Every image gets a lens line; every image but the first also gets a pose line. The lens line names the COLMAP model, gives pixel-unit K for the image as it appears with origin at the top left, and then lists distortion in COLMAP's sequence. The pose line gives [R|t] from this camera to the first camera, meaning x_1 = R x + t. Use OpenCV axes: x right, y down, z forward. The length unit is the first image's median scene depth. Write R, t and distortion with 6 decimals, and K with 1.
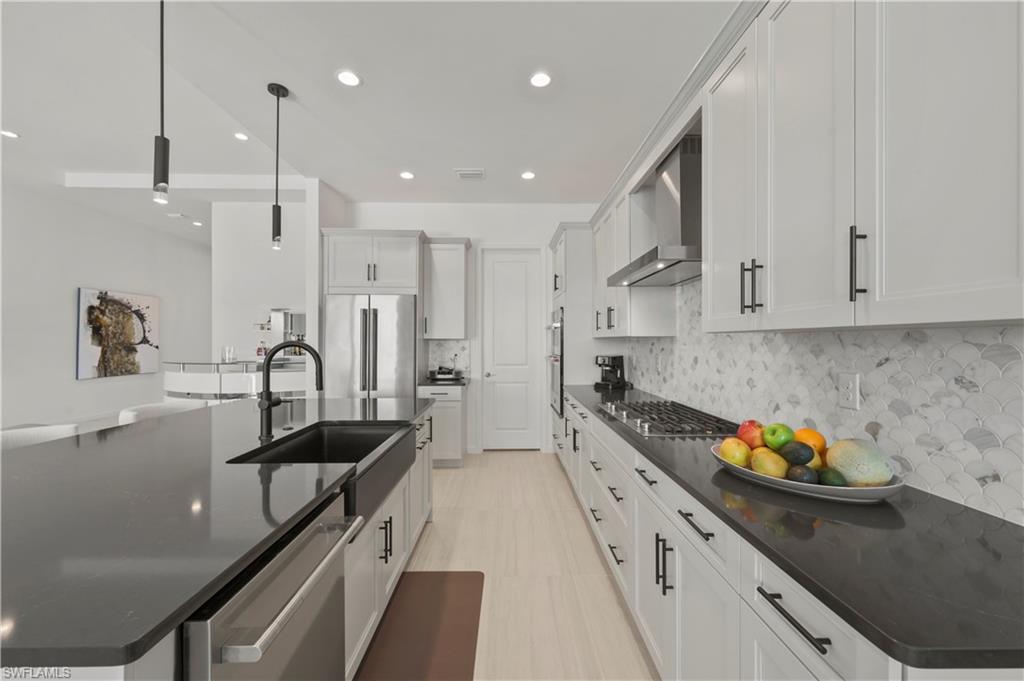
lens RADIAL K [[404.9, 0, 509.1], [0, 404.9, 341.1], [0, 0, 1]] dist [-0.000623, 0.000094]
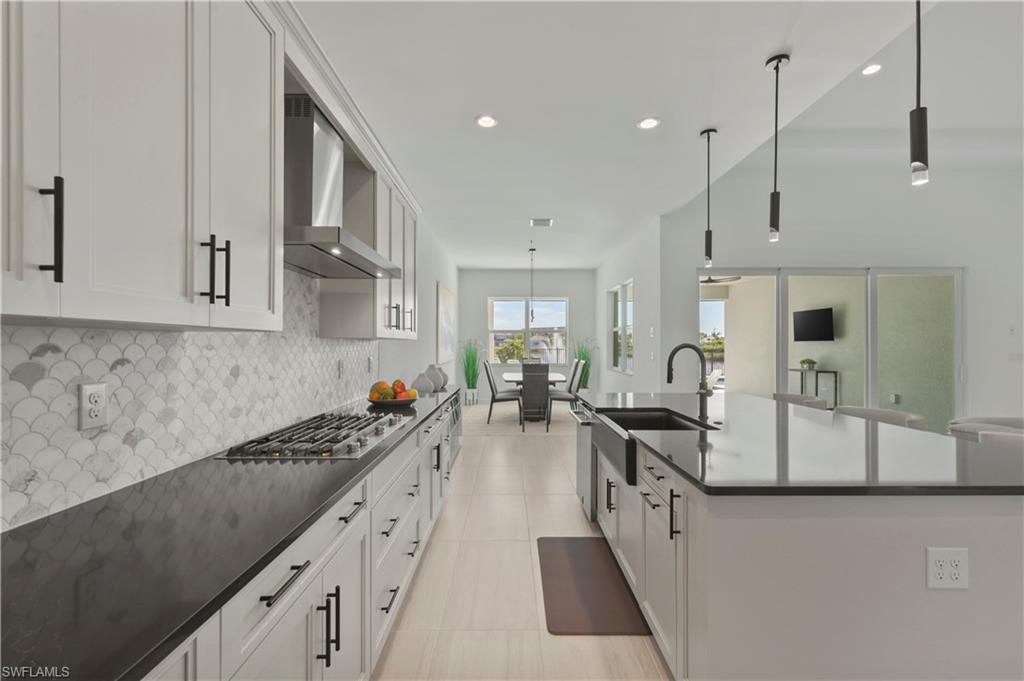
lens RADIAL K [[435.5, 0, 516.8], [0, 435.5, 341.9], [0, 0, 1]] dist [0.000393, 0.000048]
pose [[-0.999942, -0.000948, -0.010735, 0.003712], [-0.000861, 0.999967, -0.008080, 0.001776], [0.010743, -0.008070, -0.999910, 0.641428]]
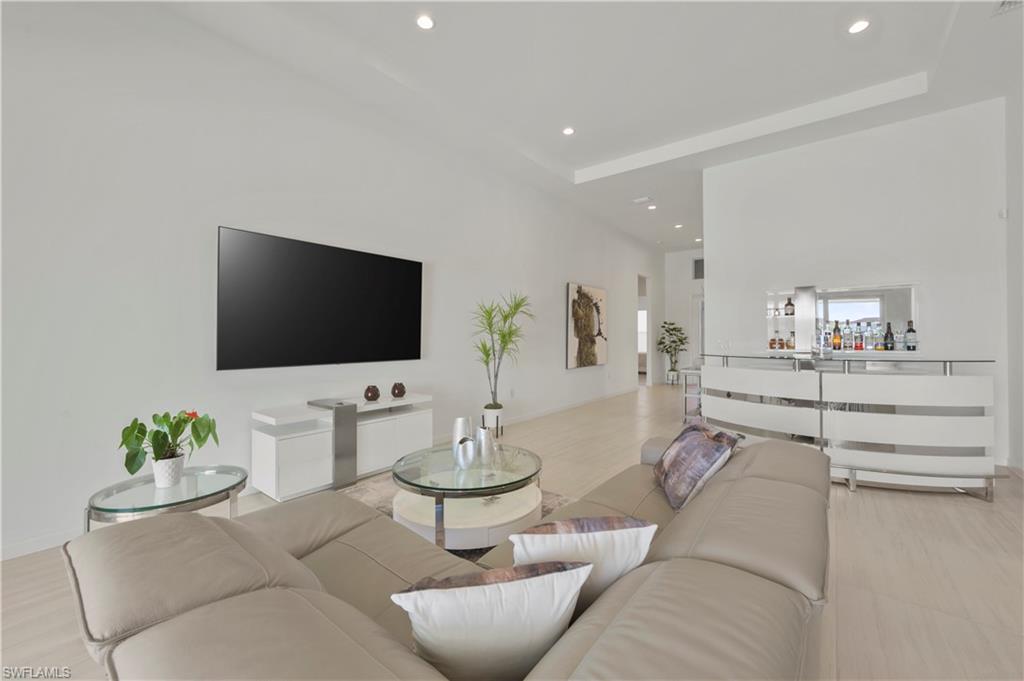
lens RADIAL K [[404.9, 0, 515.5], [0, 404.9, 334.8], [0, 0, 1]] dist [-0.000623, 0.000094]
pose [[0.780111, -0.006770, -0.625604, -0.497152], [0.004497, 0.999976, -0.005214, 0.009971], [0.625624, 0.001254, 0.780123, 0.079225]]
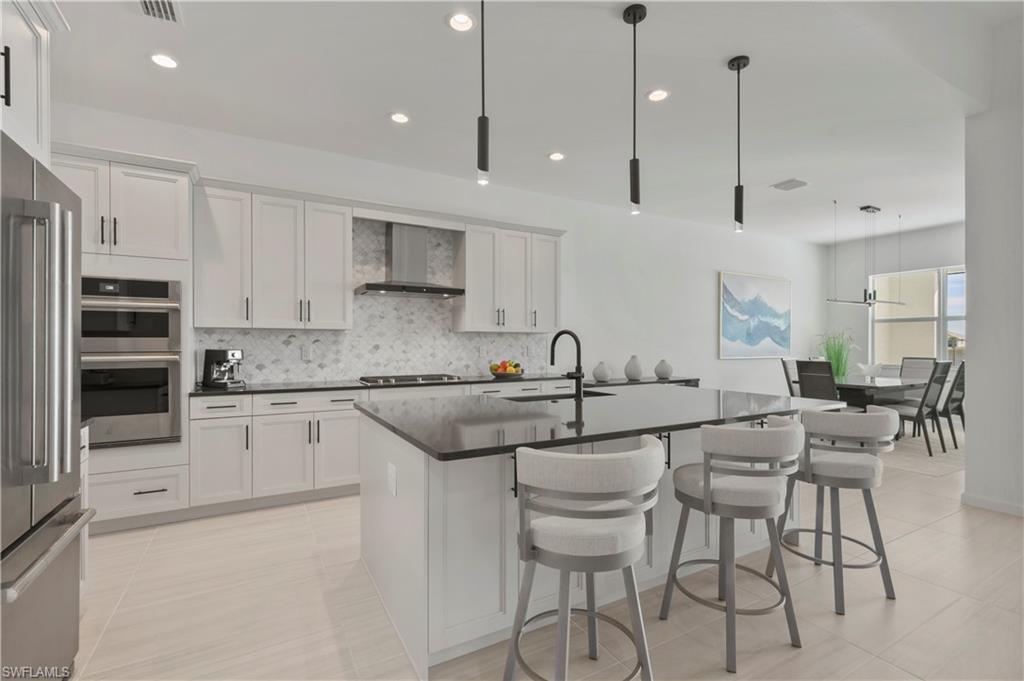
lens RADIAL K [[467.1, 0, 513.3], [0, 467.1, 346.7], [0, 0, 1]] dist [0.004278, 0.000705]
pose [[-0.486248, -0.006409, 0.873797, -0.503071], [-0.001832, 0.999978, 0.006315, 0.012689], [-0.873819, 0.001470, -0.486249, 0.526854]]
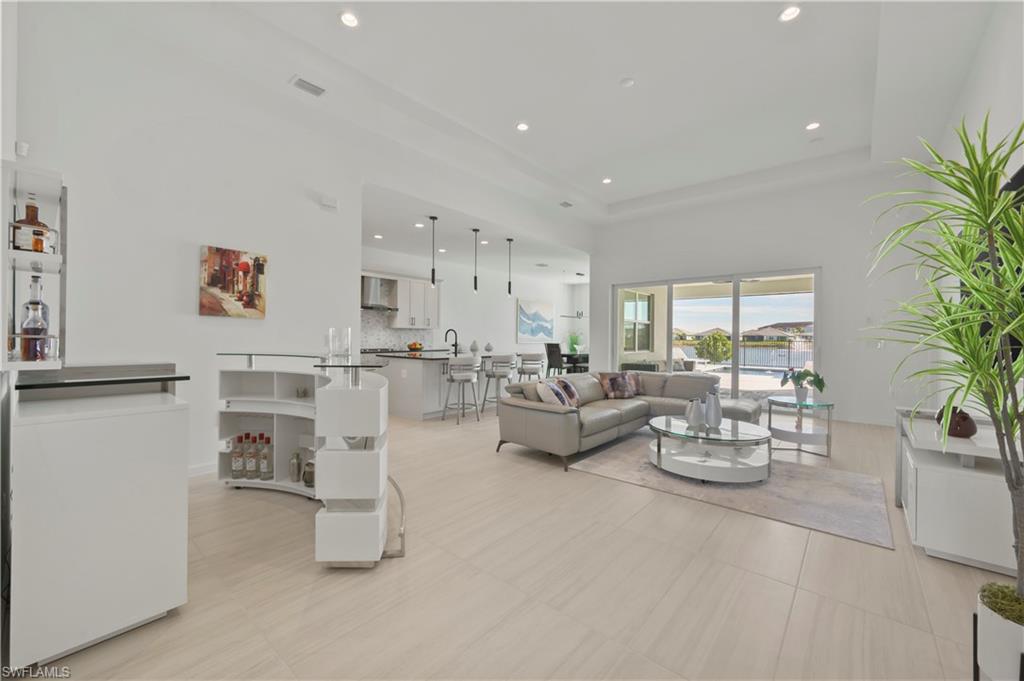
lens RADIAL K [[404.9, 0, 510.3], [0, 404.9, 337.3], [0, 0, 1]] dist [-0.000623, 0.000094]
pose [[-0.750347, -0.009635, 0.660974, -0.950294], [-0.011320, 0.999934, 0.001726, 0.017536], [-0.660948, -0.006187, -0.750407, 0.954050]]
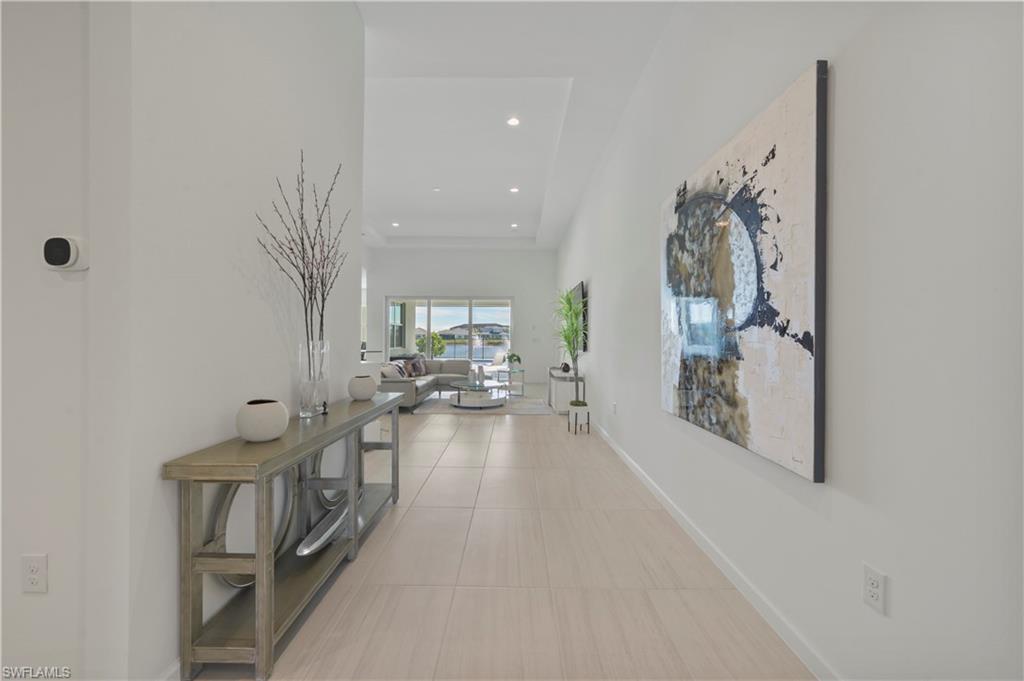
lens RADIAL K [[404.9, 0, 515.3], [0, 404.9, 339.2], [0, 0, 1]] dist [-0.000623, 0.000094]
pose [[-0.999894, -0.010709, 0.009824, -0.895035], [-0.010691, 0.999941, 0.001864, 0.018128], [-0.009843, 0.001759, -0.999950, 1.432394]]
